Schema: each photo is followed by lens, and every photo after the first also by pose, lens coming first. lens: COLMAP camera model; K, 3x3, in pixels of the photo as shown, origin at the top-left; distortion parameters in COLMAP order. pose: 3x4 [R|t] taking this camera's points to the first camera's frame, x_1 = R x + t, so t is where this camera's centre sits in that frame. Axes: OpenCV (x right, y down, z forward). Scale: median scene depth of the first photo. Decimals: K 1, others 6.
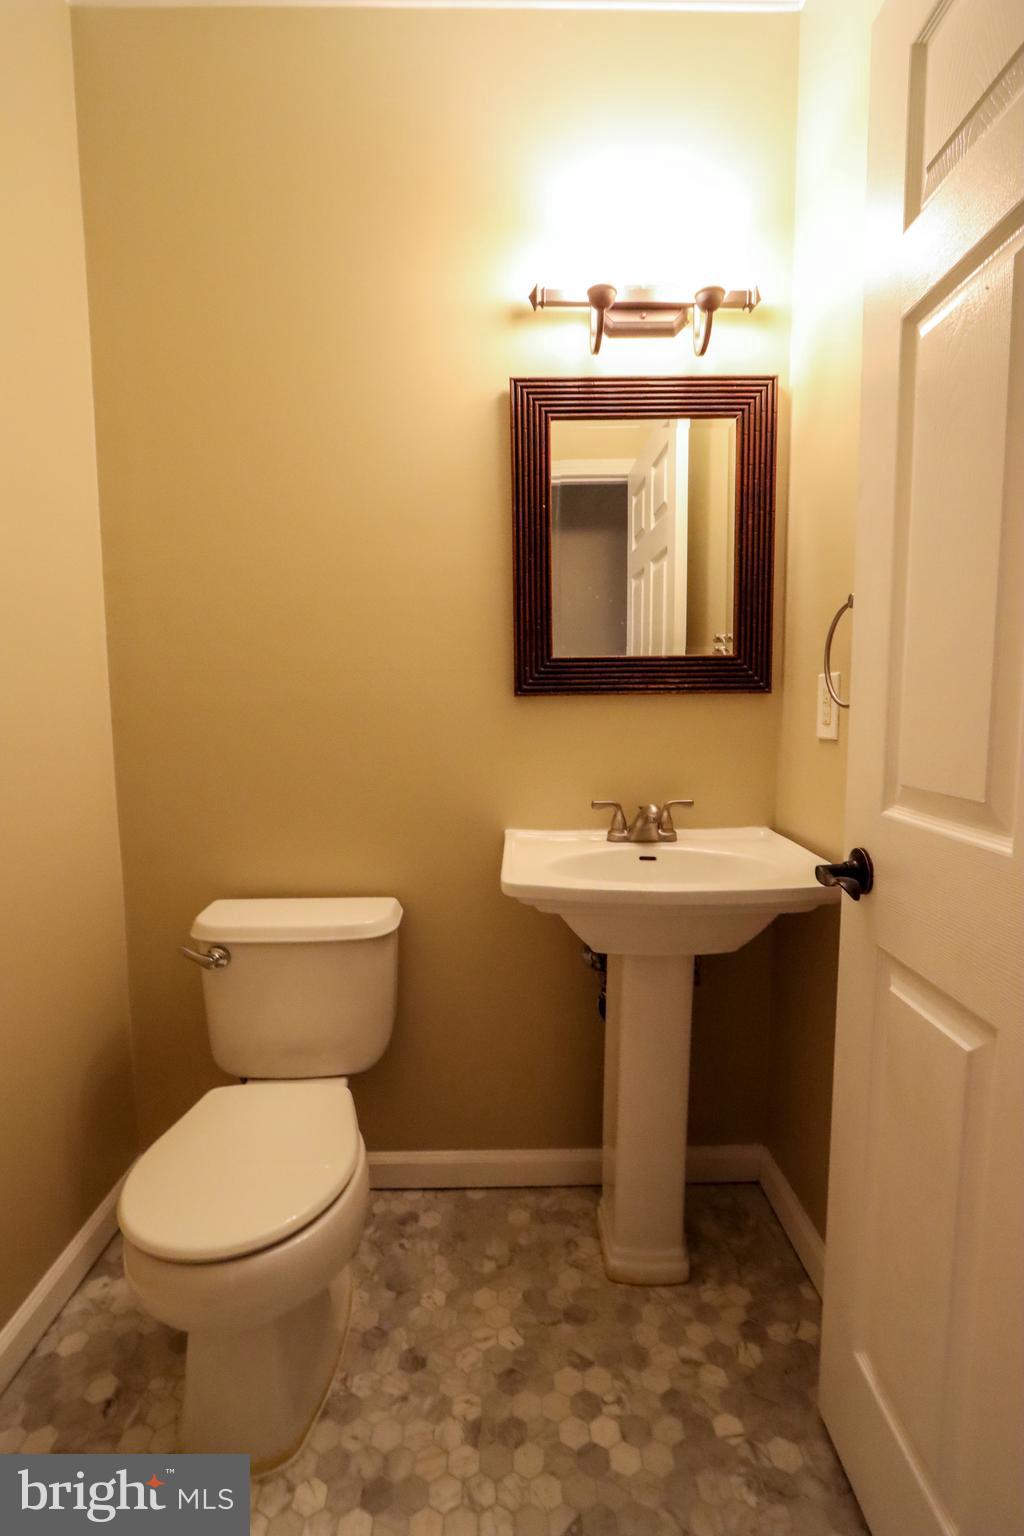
lens RADIAL K [[706.6, 0, 512.0], [0, 706.6, 768.0], [0, 0, 1]] dist [-0.021863, 0.004778]
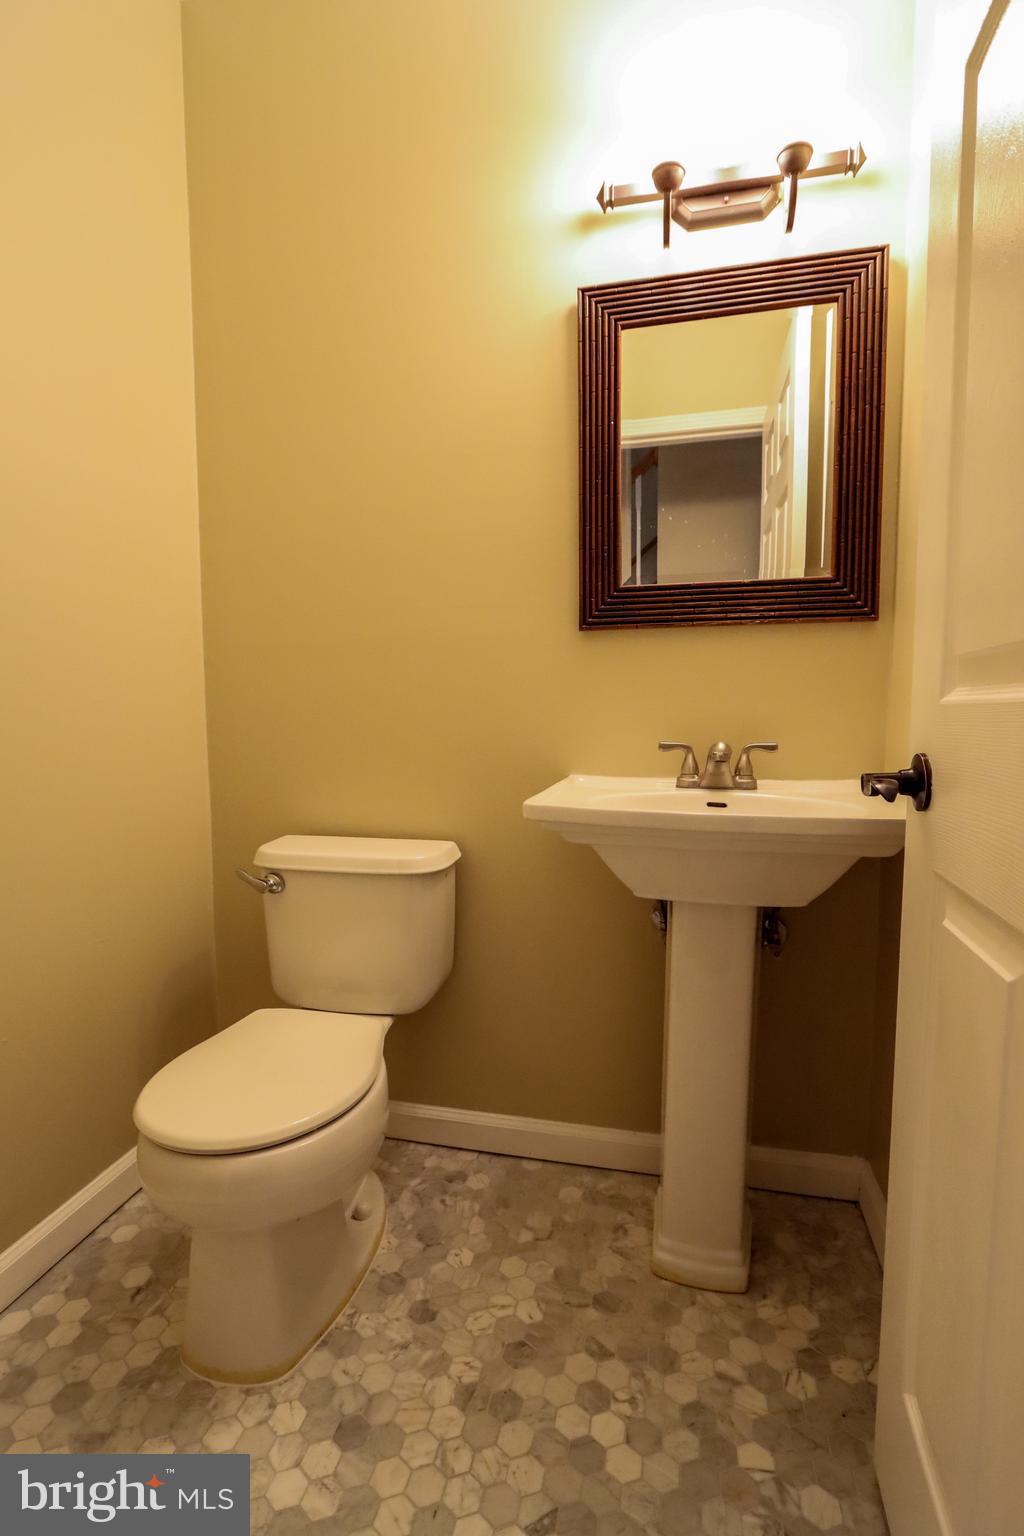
lens RADIAL K [[709.4, 0, 522.8], [0, 709.4, 775.1], [0, 0, 1]] dist [-0.015167, 0.000872]
pose [[0.971681, 0.025064, -0.234964, 0.172008], [-0.028108, 0.999559, -0.009613, 0.111328], [0.234619, 0.015945, 0.971957, 0.080656]]
